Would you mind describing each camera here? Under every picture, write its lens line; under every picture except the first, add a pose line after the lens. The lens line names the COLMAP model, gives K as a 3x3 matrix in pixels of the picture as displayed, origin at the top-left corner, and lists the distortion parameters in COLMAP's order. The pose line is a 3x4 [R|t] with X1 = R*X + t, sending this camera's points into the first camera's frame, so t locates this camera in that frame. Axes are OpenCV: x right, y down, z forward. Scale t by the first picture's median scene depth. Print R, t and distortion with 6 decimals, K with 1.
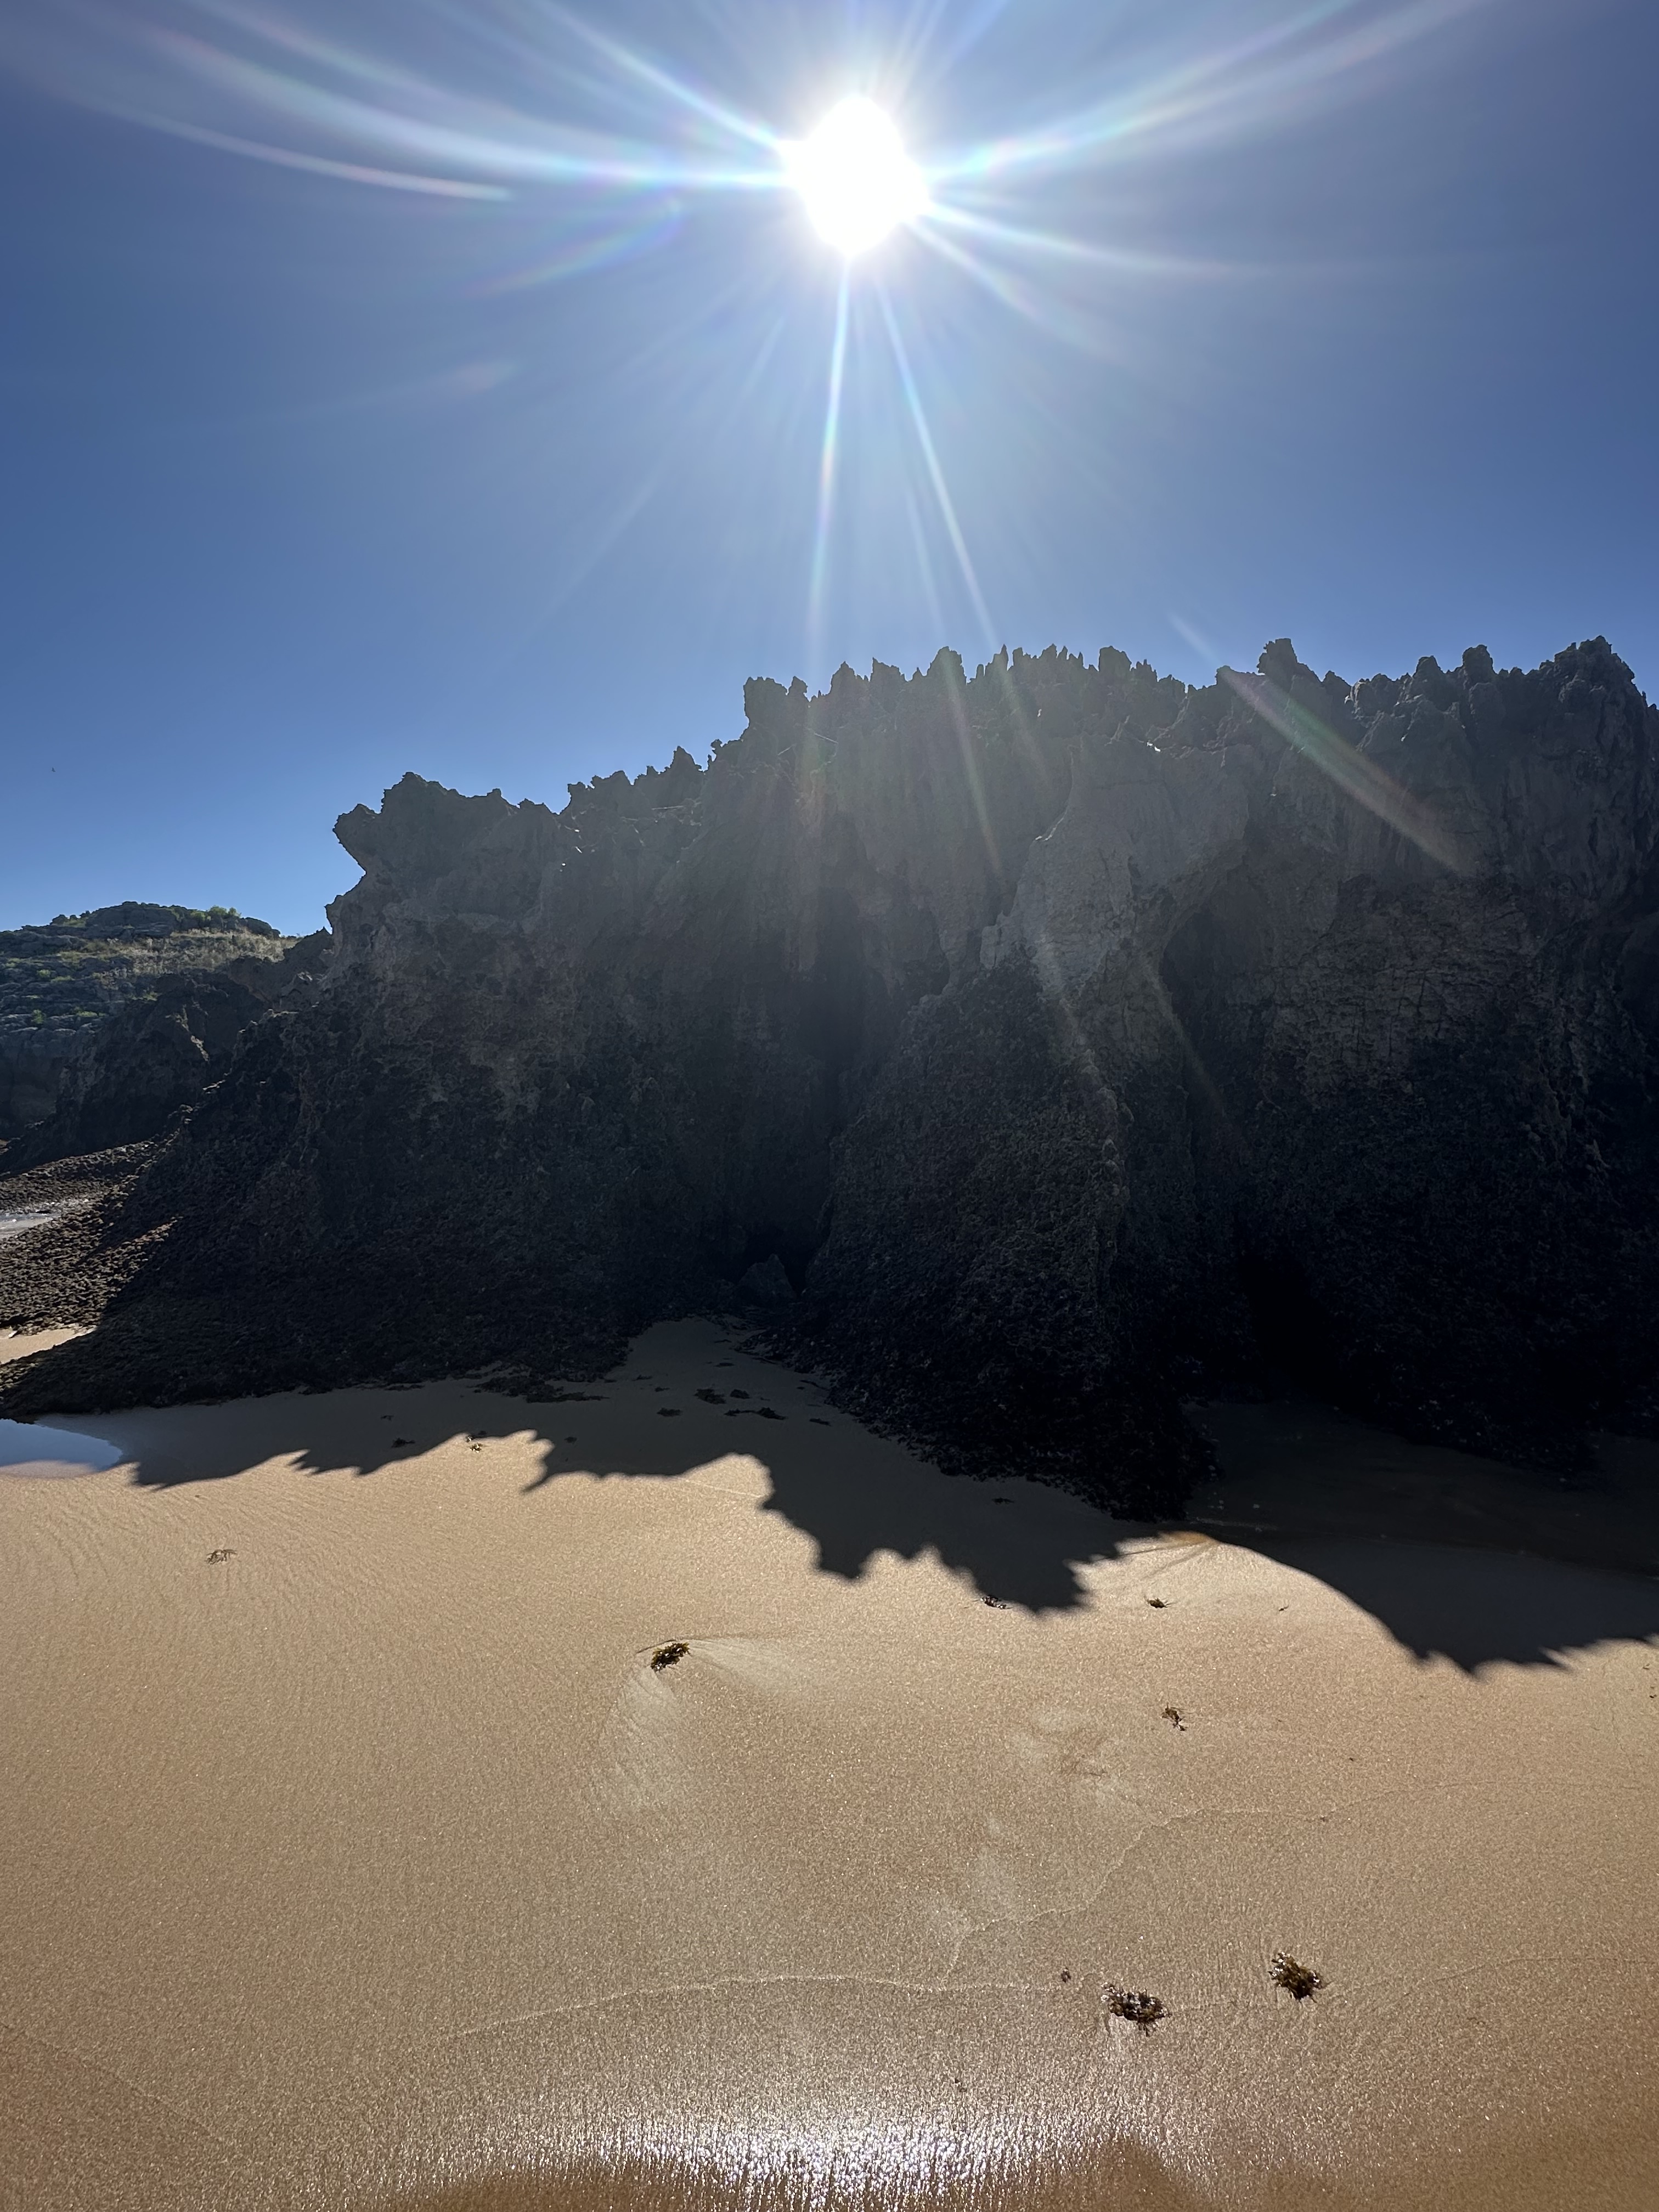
lens RADIAL K [[1042.3, 0, 829.5], [0, 1042.3, 1106.0], [0, 0, 1]] dist [-0.001974, -0.000305]
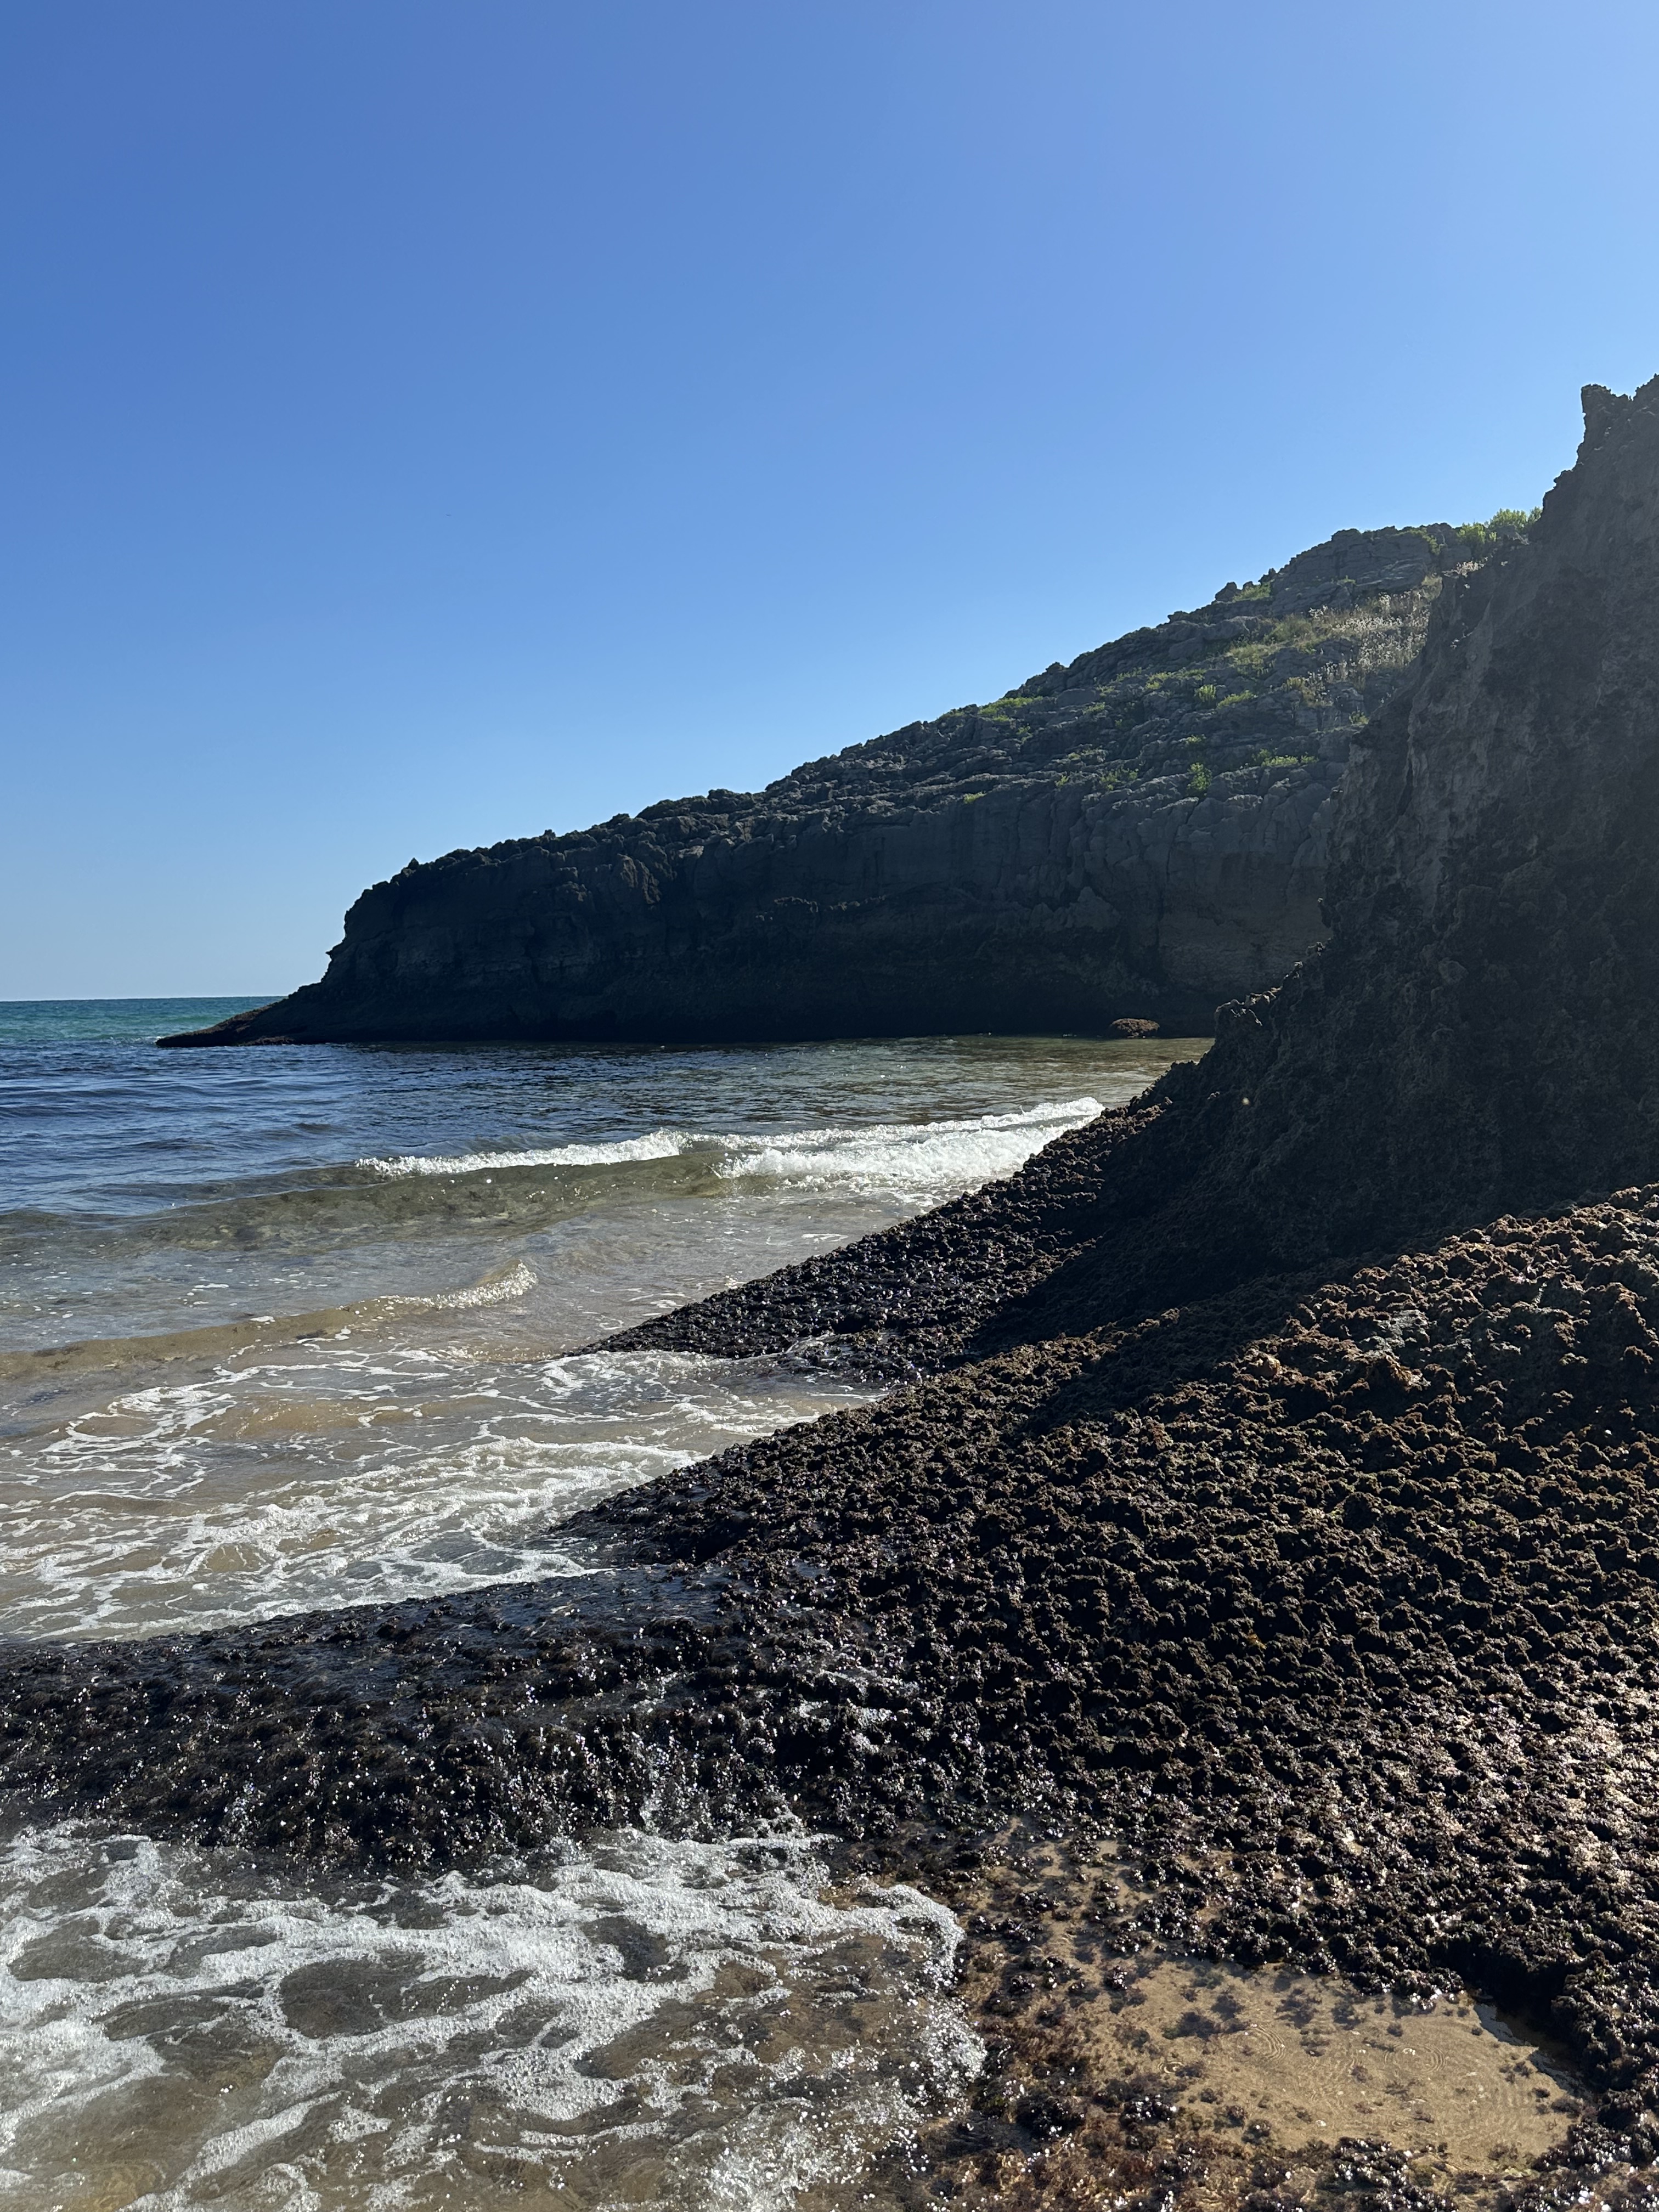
lens RADIAL K [[1918.5, 0, 829.5], [0, 1918.5, 1106.0], [0, 0, 1]] dist [0.142923, -0.303210]
pose [[0.669000, 0.024439, -0.742860, -0.181903], [0.039770, 0.996851, 0.068610, 0.001806], [0.742197, -0.075443, 0.665922, 0.233645]]
